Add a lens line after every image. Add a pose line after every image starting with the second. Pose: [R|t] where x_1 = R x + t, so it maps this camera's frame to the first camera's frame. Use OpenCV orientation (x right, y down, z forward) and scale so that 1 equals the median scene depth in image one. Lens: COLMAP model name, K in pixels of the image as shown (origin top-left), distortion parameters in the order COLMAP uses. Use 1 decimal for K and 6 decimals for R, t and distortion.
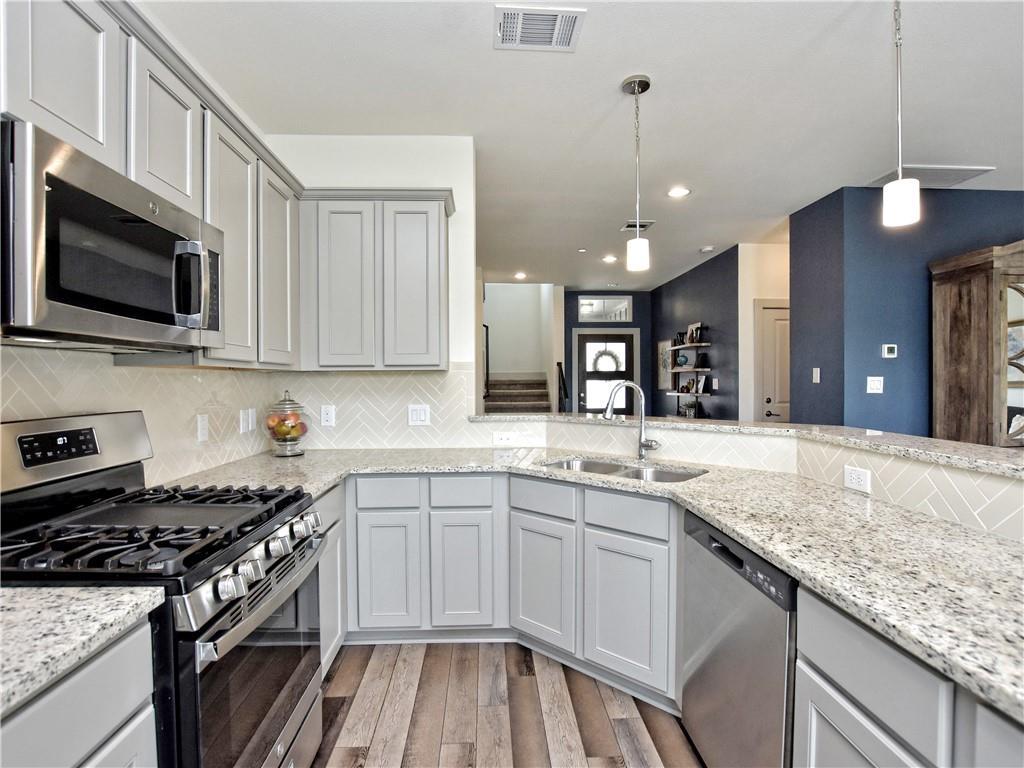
lens RADIAL K [[512.5, 0, 507.5], [0, 512.5, 382.5], [0, 0, 1]] dist [-0.039869, 0.007338]
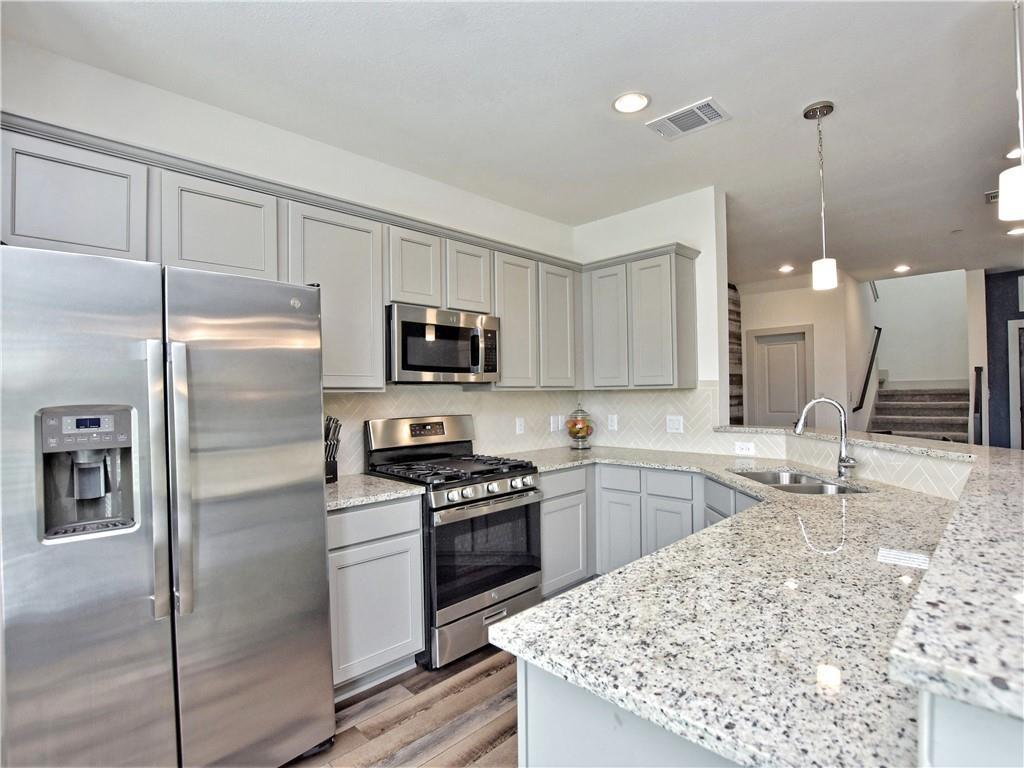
lens RADIAL K [[512.5, 0, 507.5], [0, 512.5, 382.5], [0, 0, 1]] dist [-0.039869, 0.007338]
pose [[0.668172, -0.020496, -0.743725, 0.576009], [0.008304, 0.999764, -0.020092, -0.018851], [0.743961, 0.007248, 0.668184, -0.147741]]
